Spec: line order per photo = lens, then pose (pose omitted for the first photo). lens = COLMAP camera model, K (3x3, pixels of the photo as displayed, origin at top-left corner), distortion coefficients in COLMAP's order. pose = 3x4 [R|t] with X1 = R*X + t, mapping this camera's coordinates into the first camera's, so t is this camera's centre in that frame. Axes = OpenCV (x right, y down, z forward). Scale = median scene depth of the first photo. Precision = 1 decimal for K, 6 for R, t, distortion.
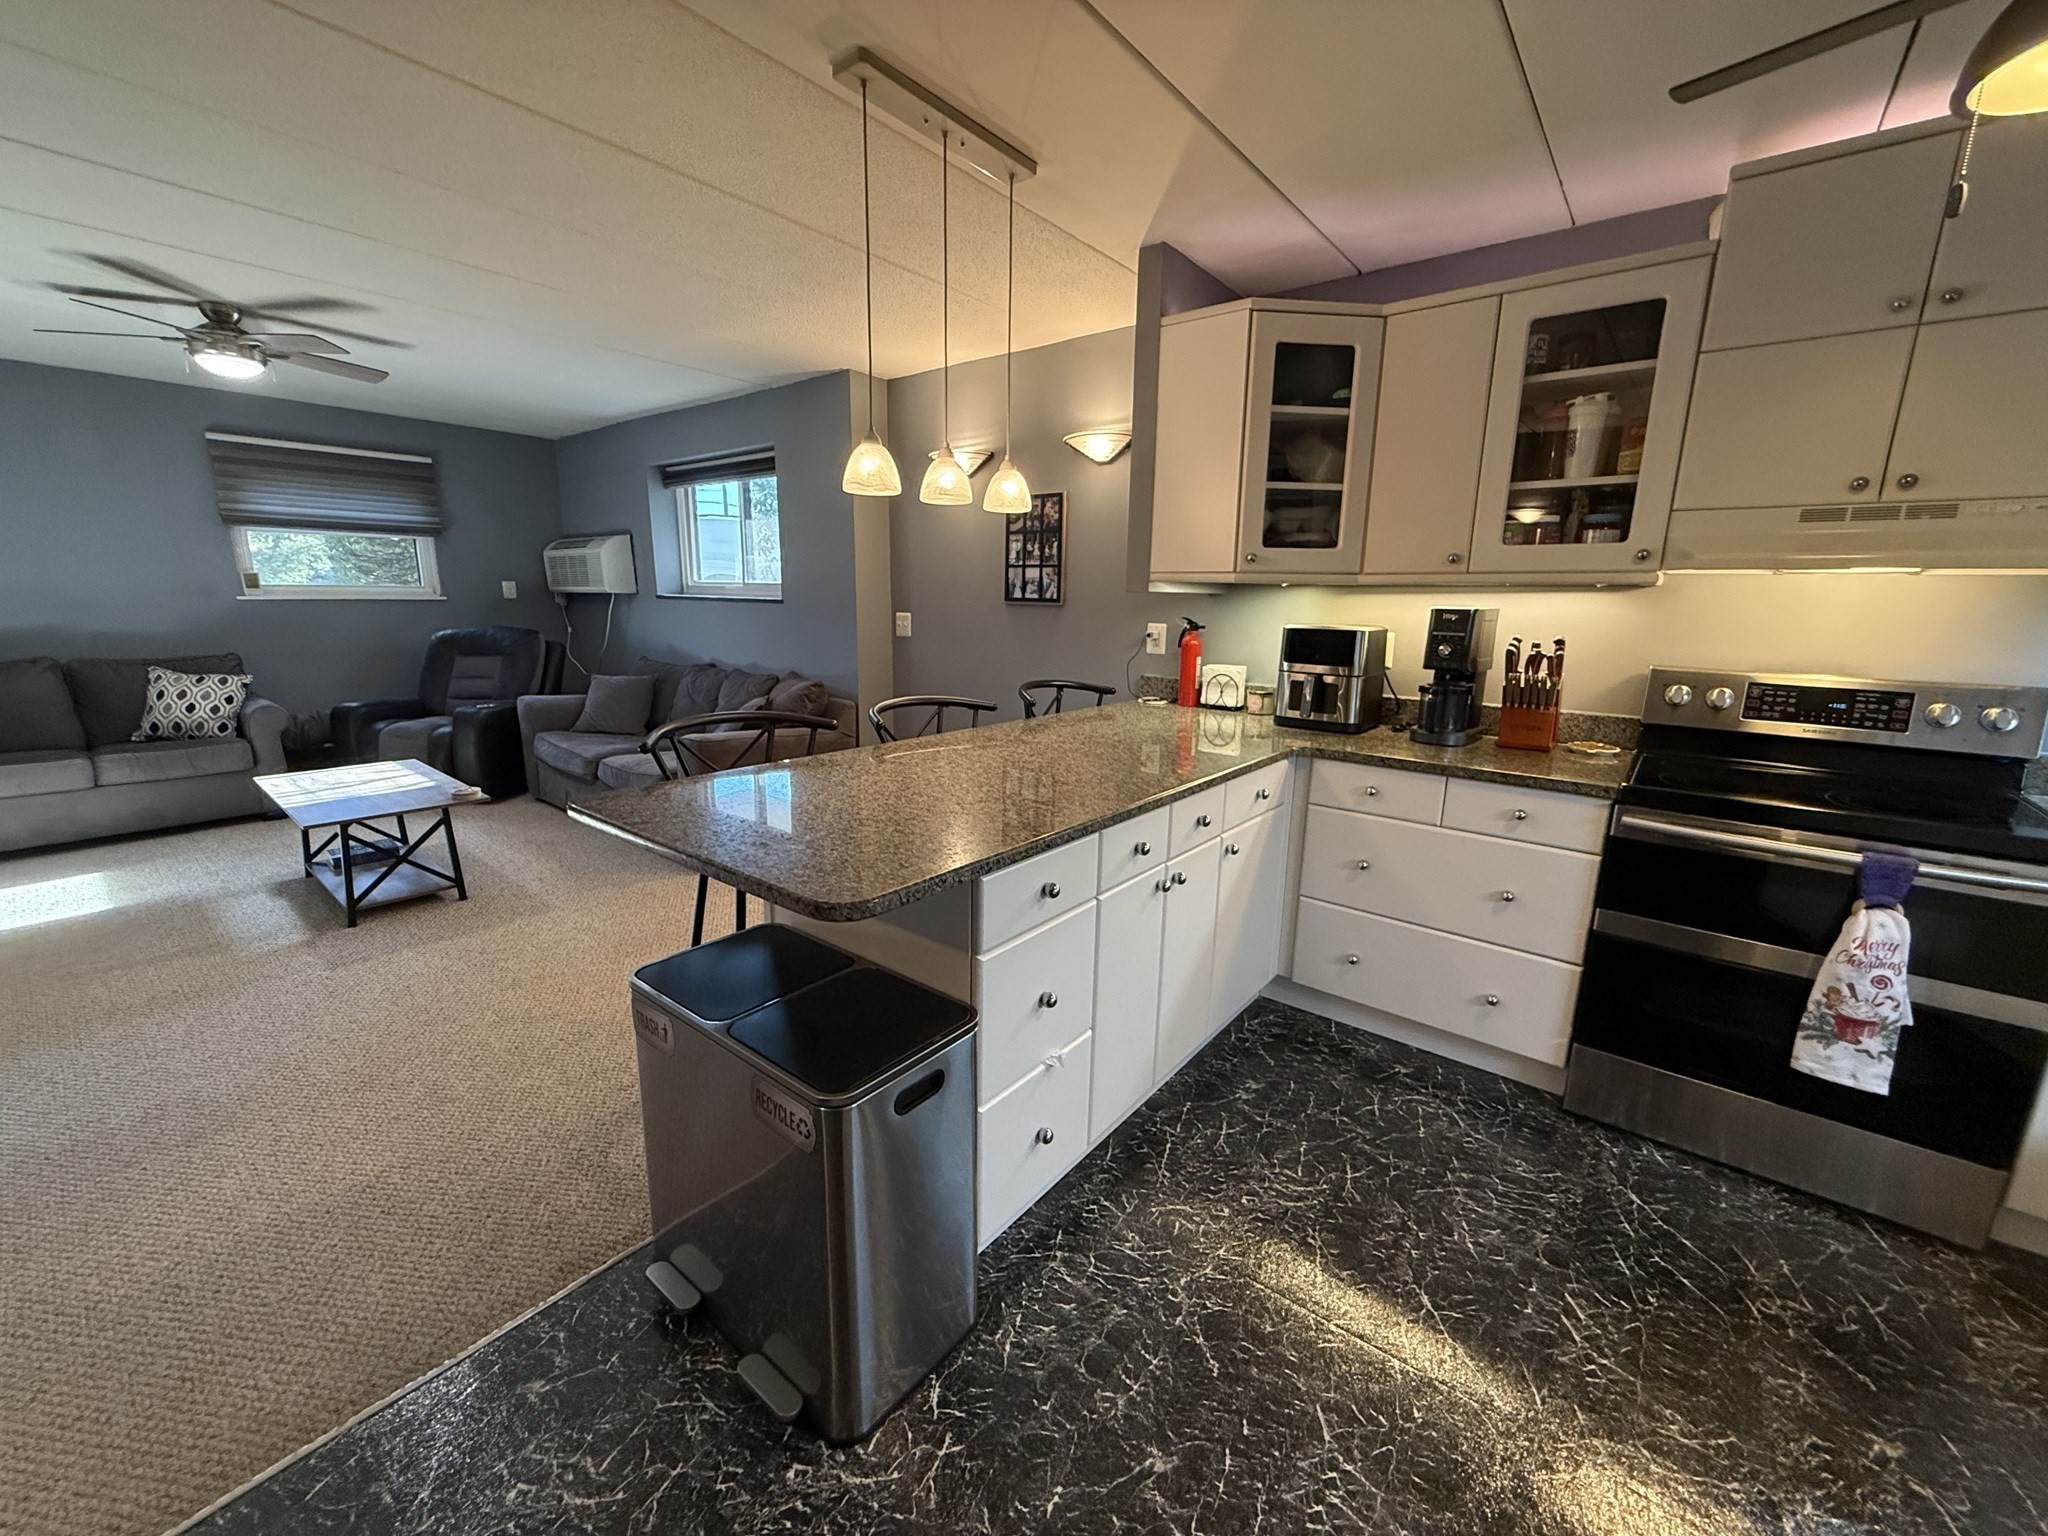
lens RADIAL K [[814.7, 0, 1019.5], [0, 814.7, 767.5], [0, 0, 1]] dist [-0.000025, 0.000038]
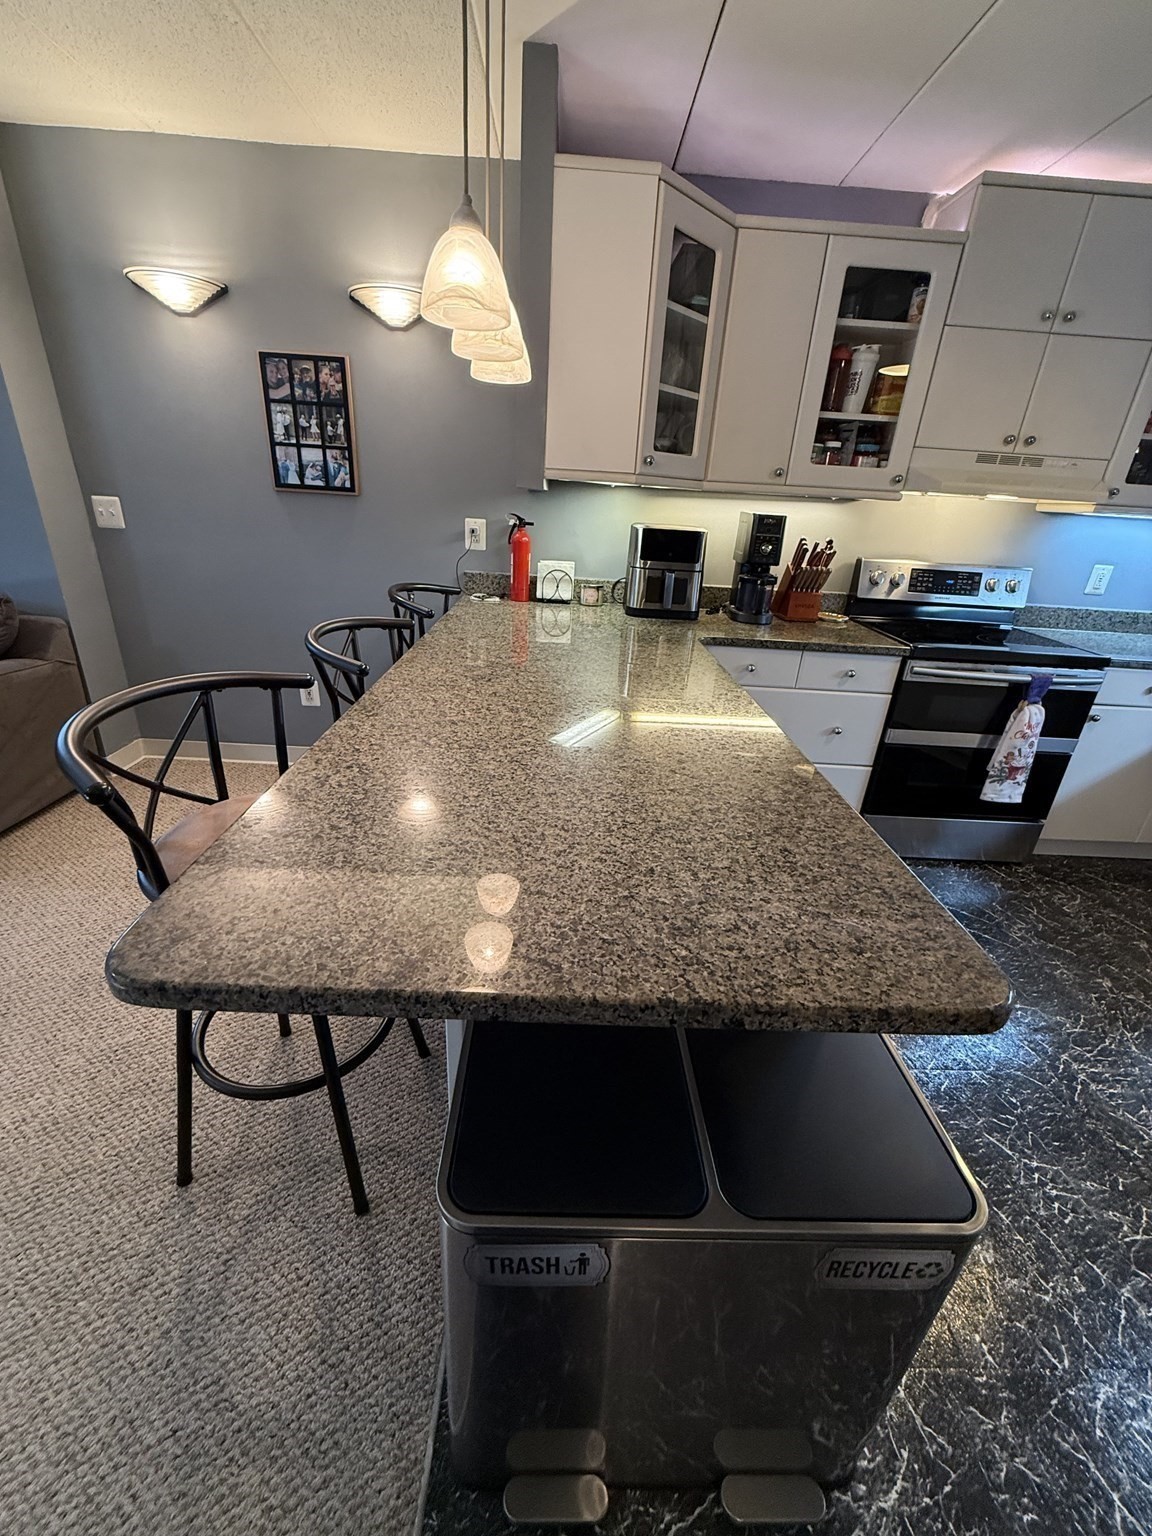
lens RADIAL K [[611.0, 0, 574.9], [0, 611.0, 763.2], [0, 0, 1]] dist [-0.000025, 0.000038]
pose [[0.767130, -0.231892, 0.598112, -0.347467], [0.091187, 0.962328, 0.256146, -0.087996], [-0.634977, -0.141957, 0.759376, 0.390324]]
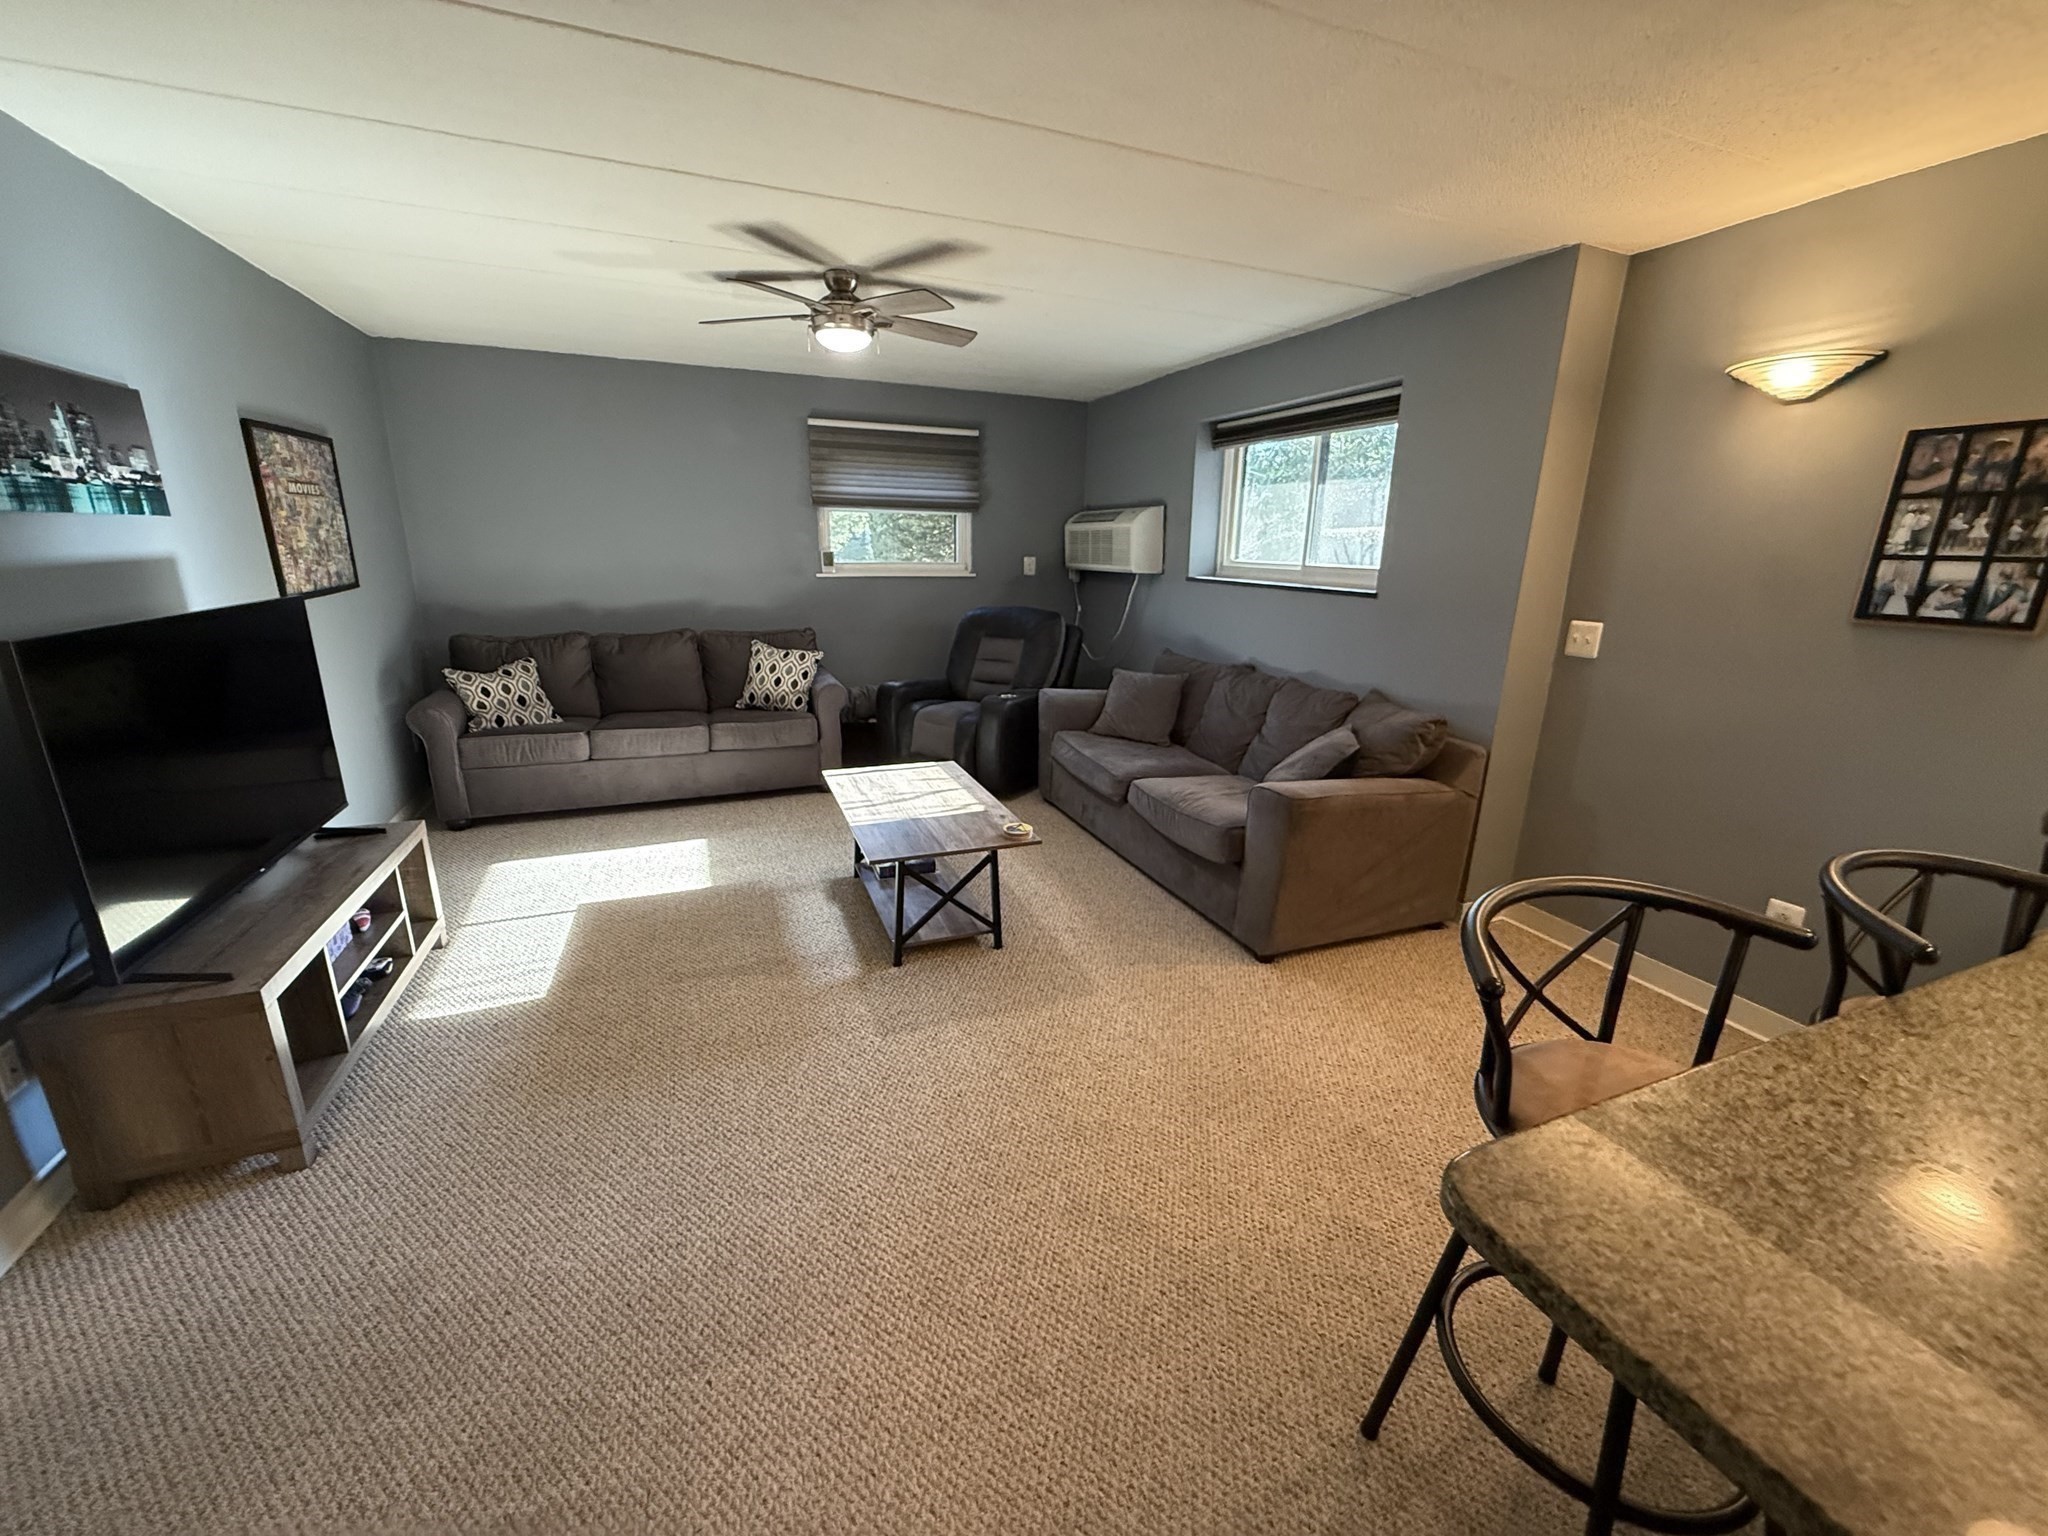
lens RADIAL K [[814.7, 0, 1018.8], [0, 814.7, 768.2], [0, 0, 1]] dist [-0.000025, 0.000038]
pose [[0.877084, 0.126875, -0.463277, -0.380510], [-0.103435, 0.991745, 0.075778, -0.124853], [0.469068, -0.018545, 0.882968, 0.332571]]
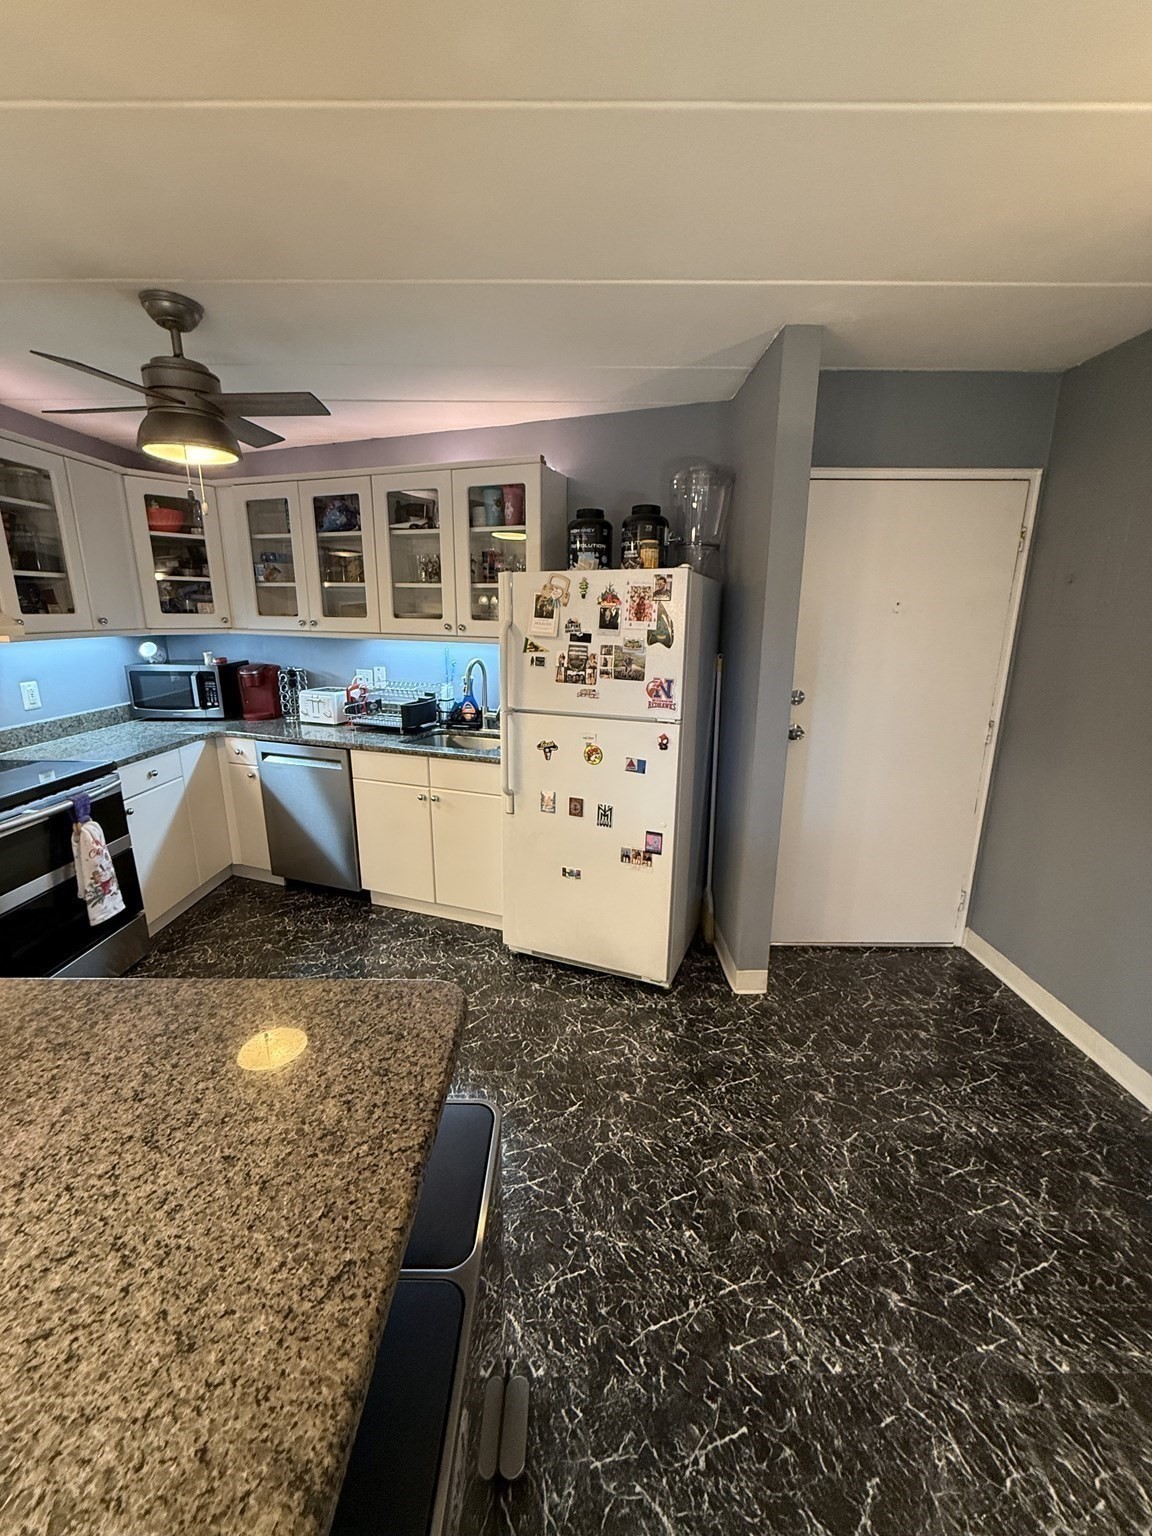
lens RADIAL K [[611.0, 0, 576.5], [0, 611.0, 764.1], [0, 0, 1]] dist [-0.000025, 0.000038]
pose [[-0.630114, -0.205848, 0.748721, -0.414886], [0.149257, 0.914133, 0.376938, -0.195208], [-0.762022, 0.349266, -0.545284, 0.557074]]
